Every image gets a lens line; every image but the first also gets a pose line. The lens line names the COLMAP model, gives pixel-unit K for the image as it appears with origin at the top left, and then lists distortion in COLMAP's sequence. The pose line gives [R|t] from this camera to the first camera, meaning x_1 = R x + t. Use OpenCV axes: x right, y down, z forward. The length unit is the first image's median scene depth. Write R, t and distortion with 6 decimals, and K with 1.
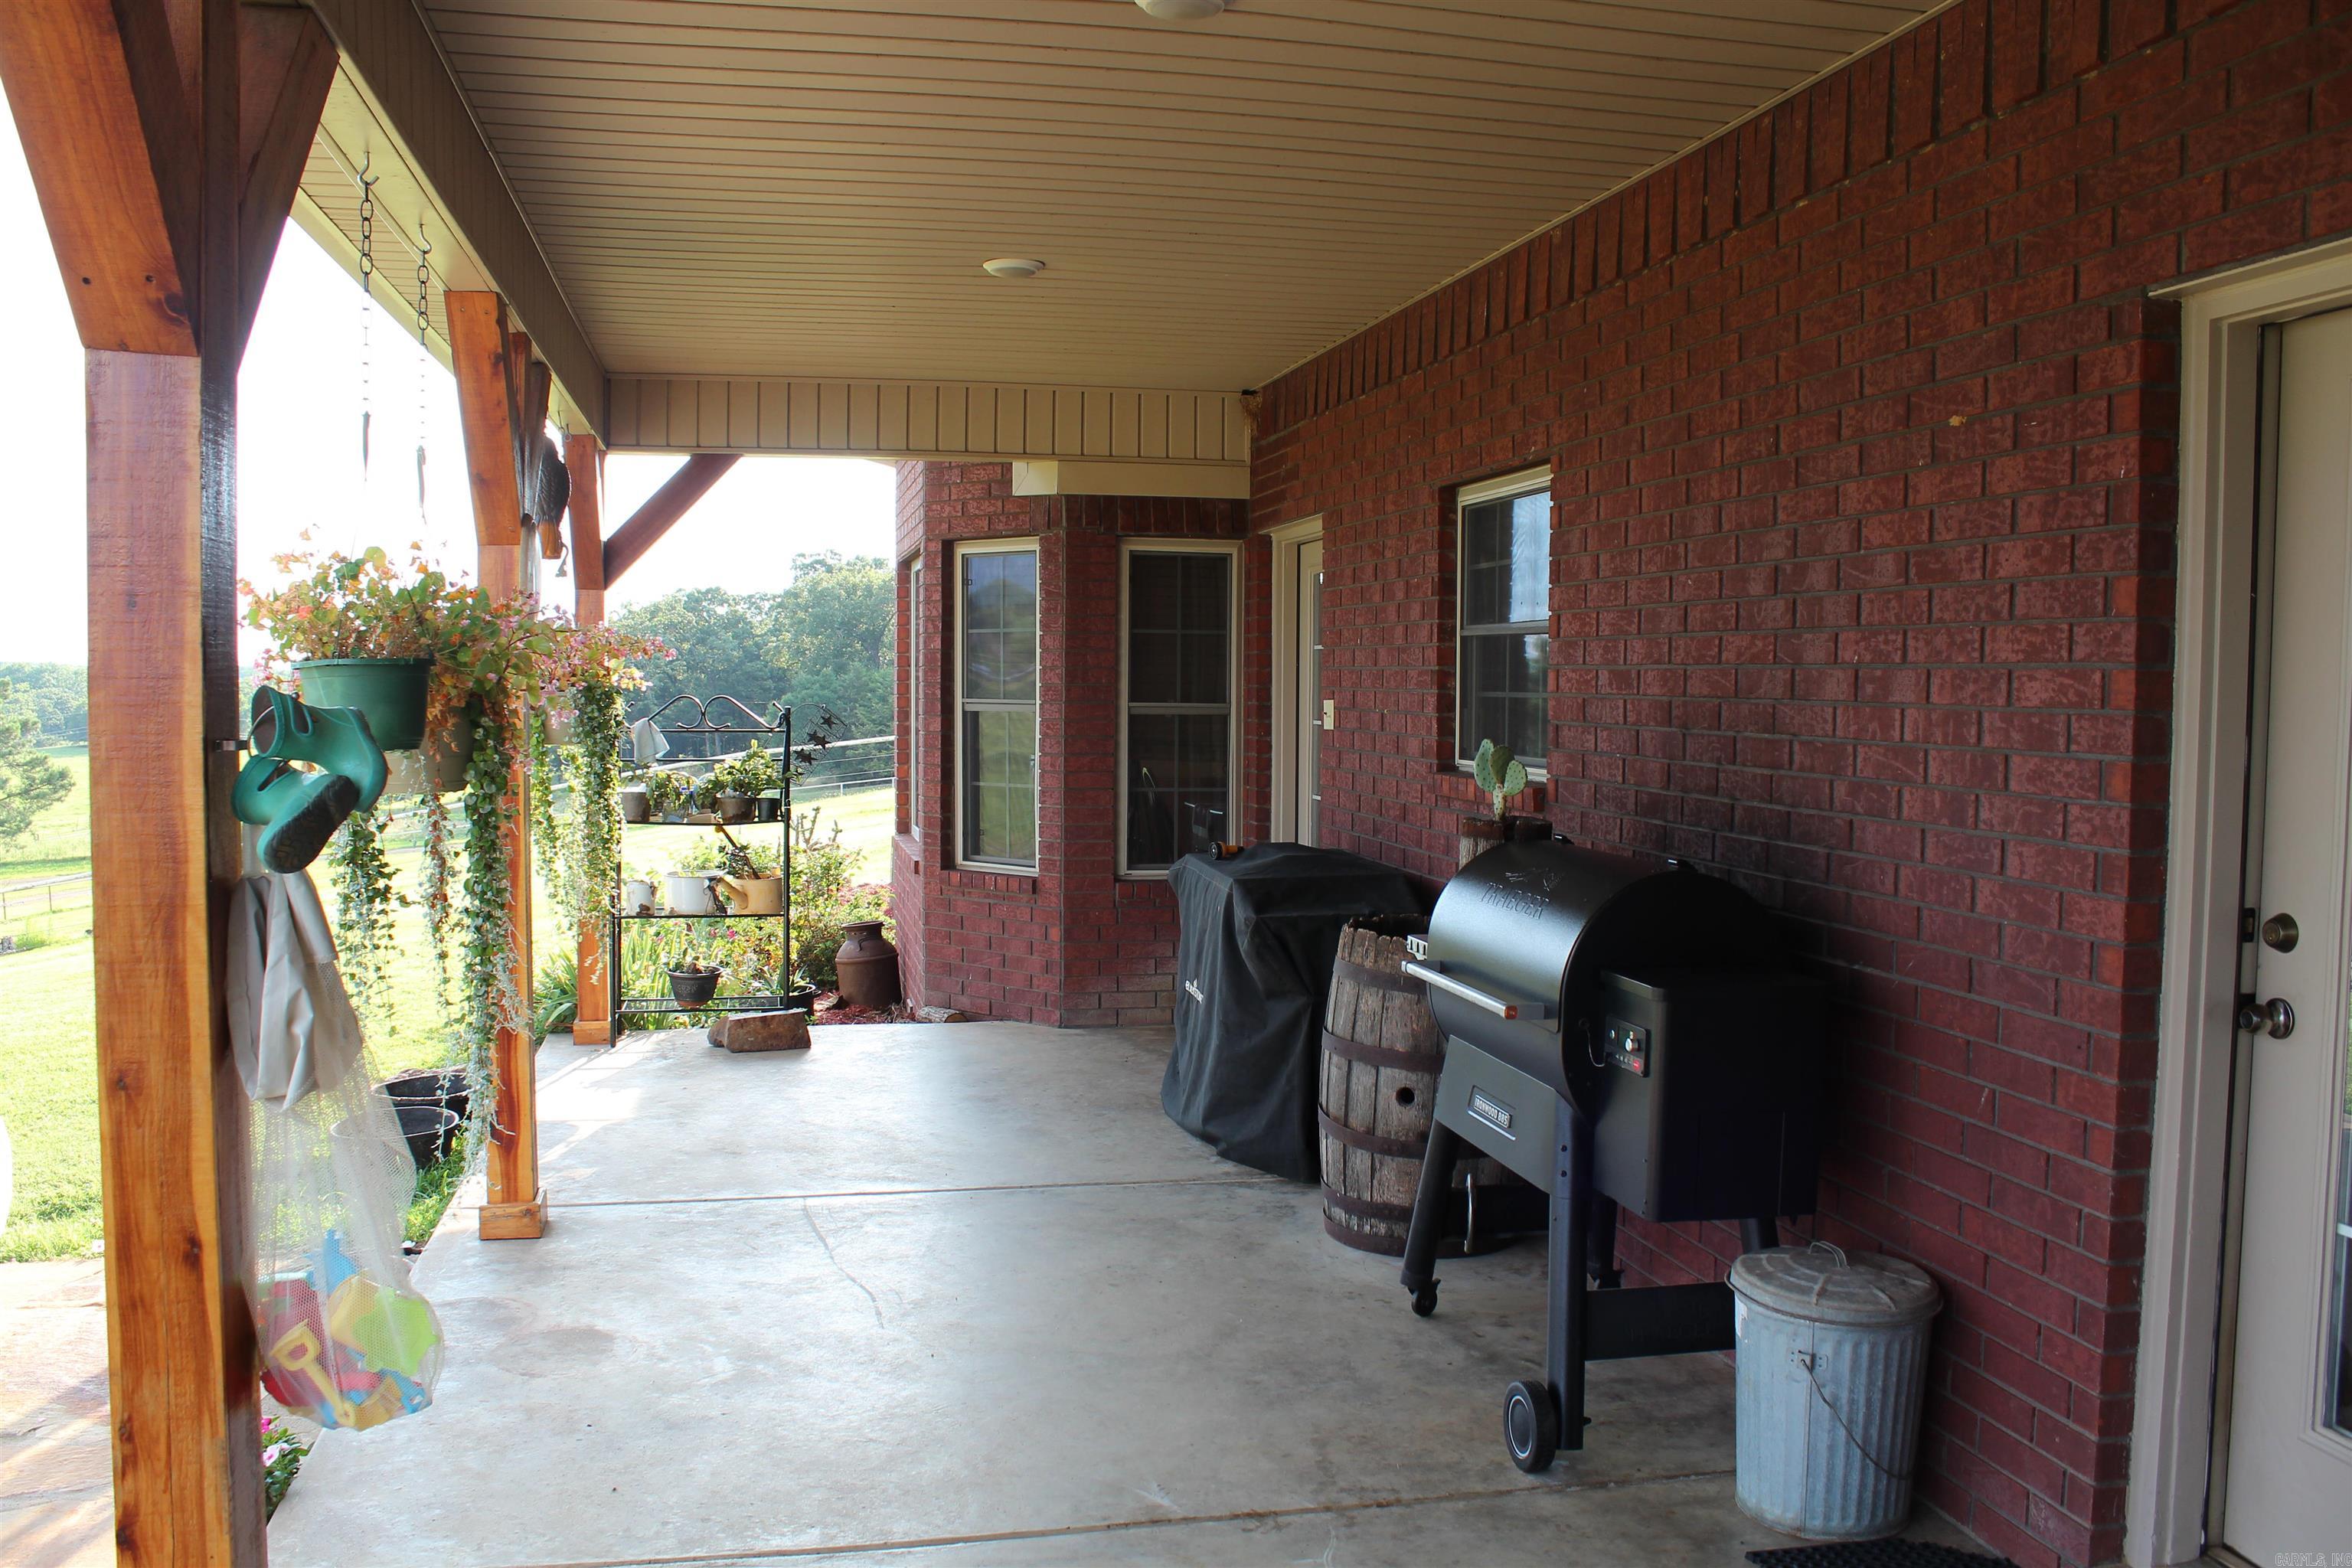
lens RADIAL K [[1950.5, 0, 1157.8], [0, 1950.5, 790.0], [0, 0, 1]] dist [-0.166168, 0.148270]
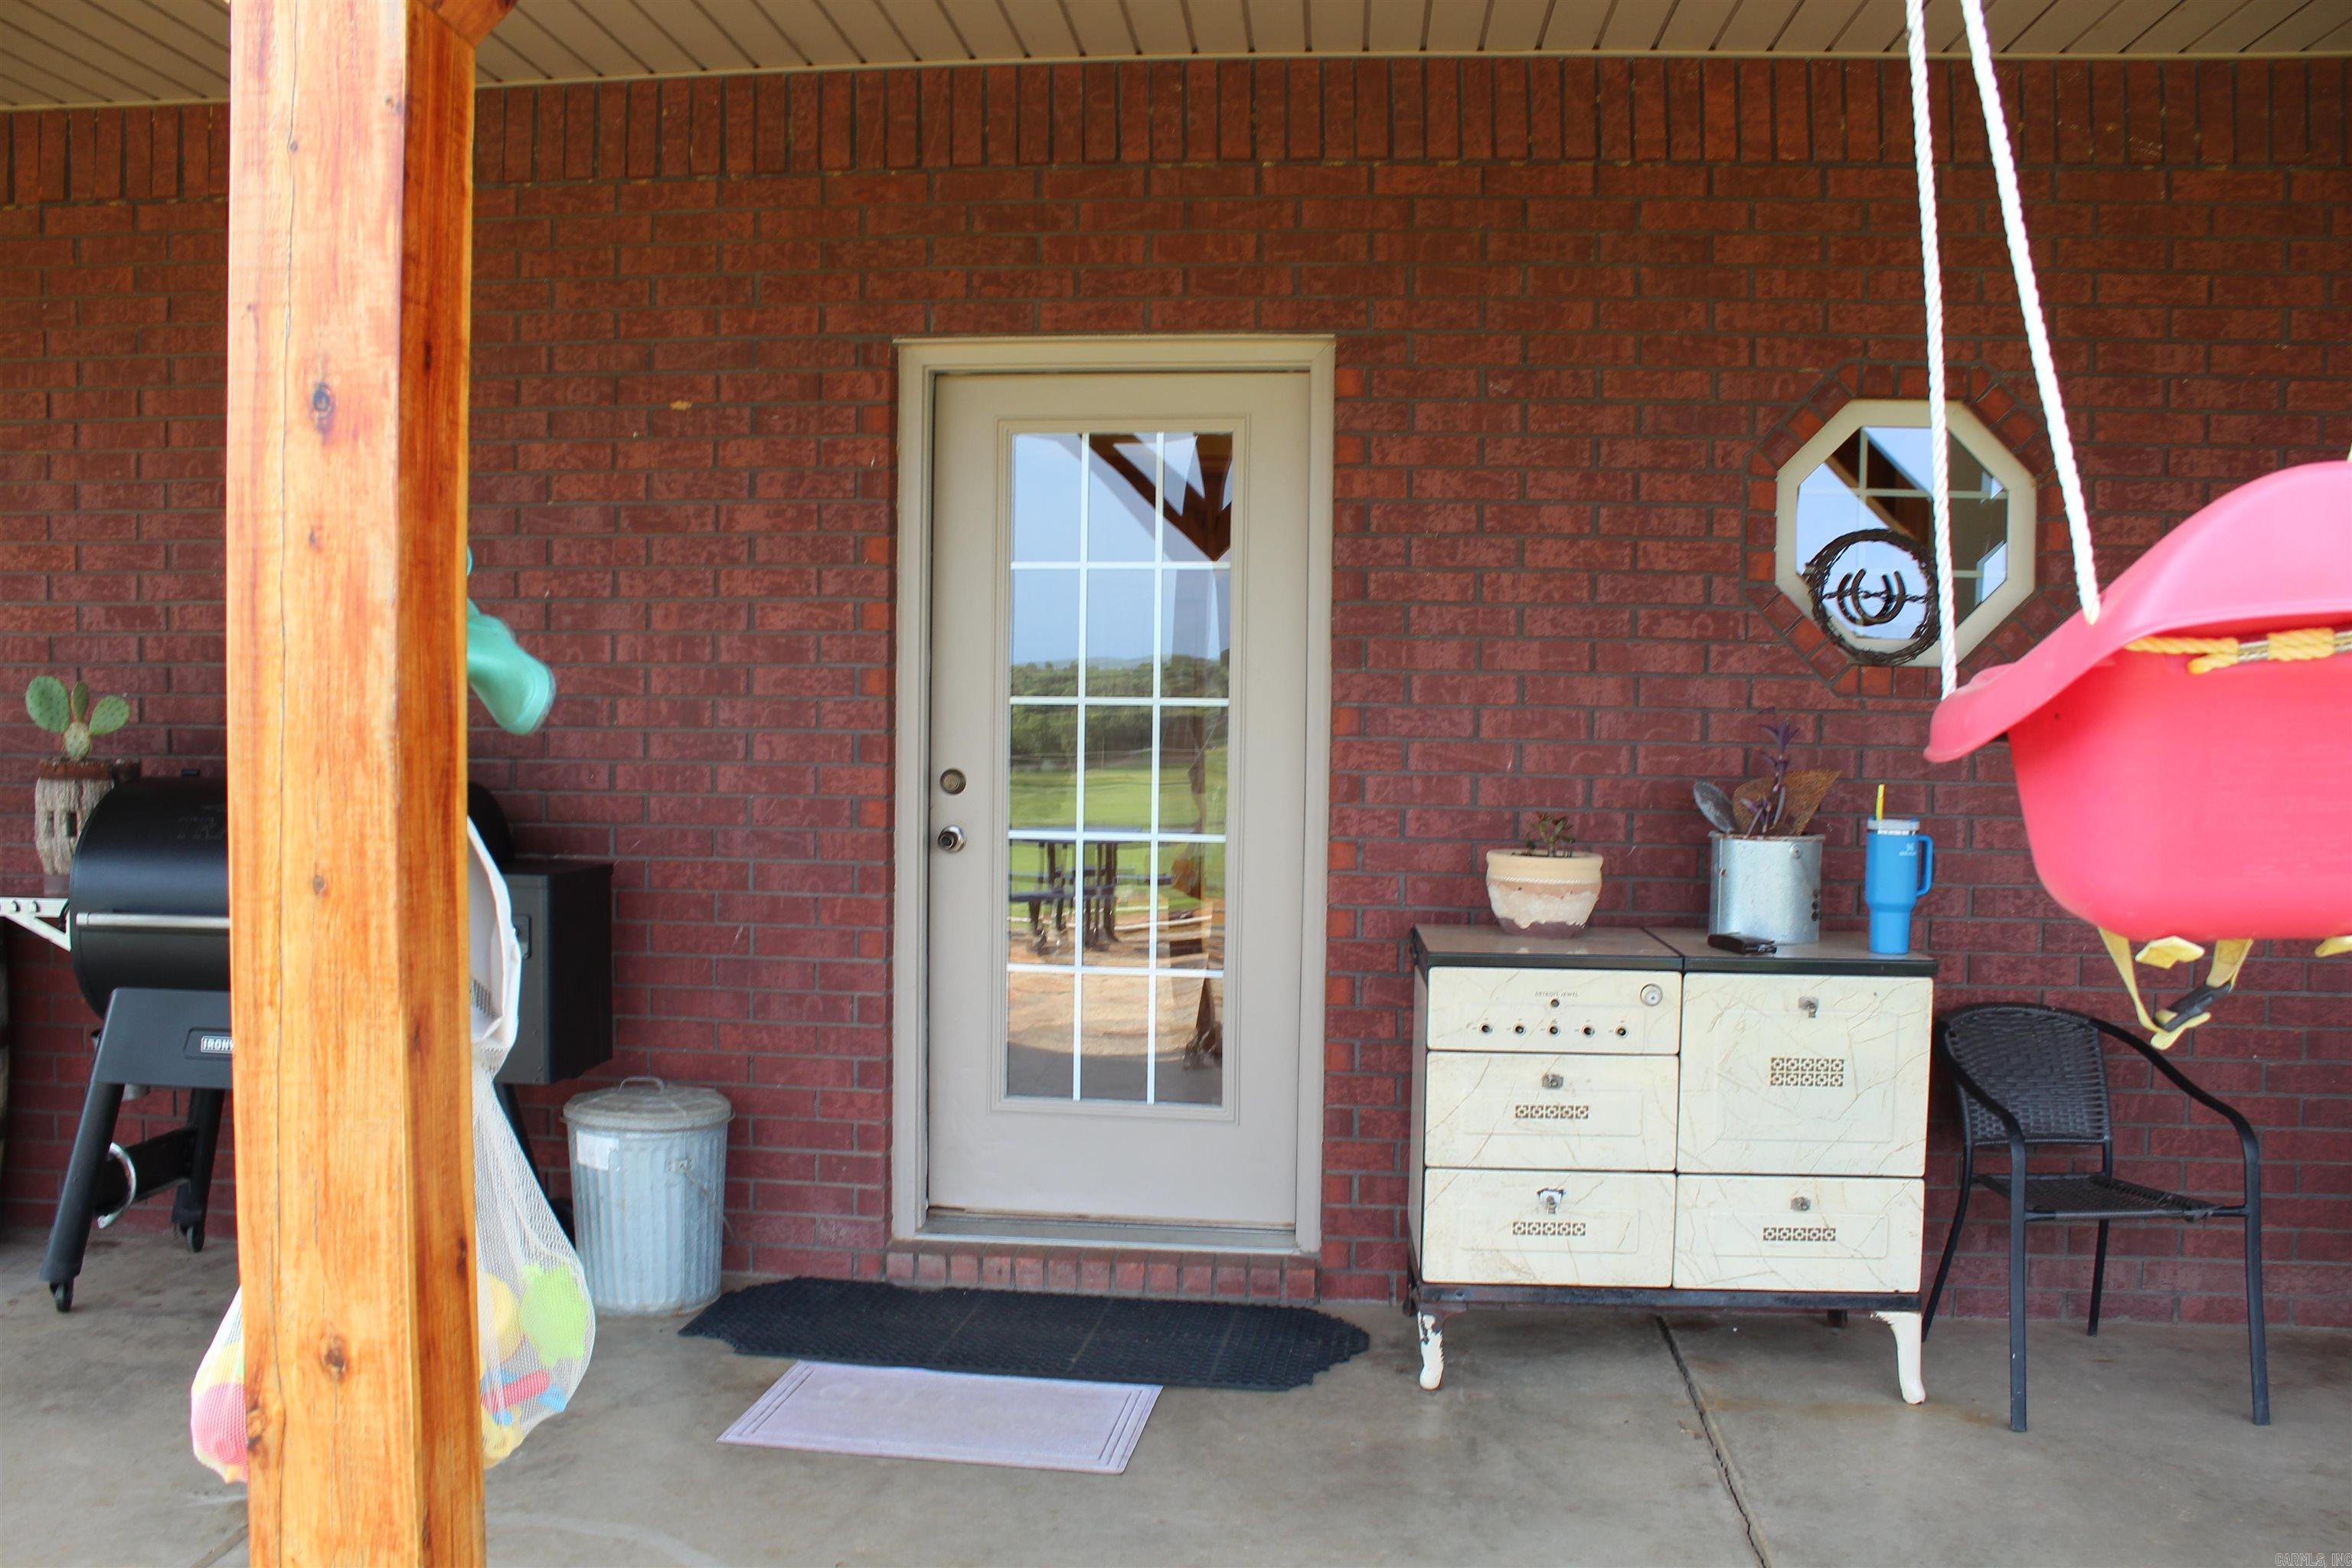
lens RADIAL K [[1950.5, 0, 1157.8], [0, 1950.5, 790.0], [0, 0, 1]] dist [-0.166168, 0.148270]
pose [[0.303860, -0.048067, 0.951503, -0.732682], [0.048828, 0.998200, 0.034833, 0.032585], [-0.951465, 0.035875, 0.305660, 0.326842]]
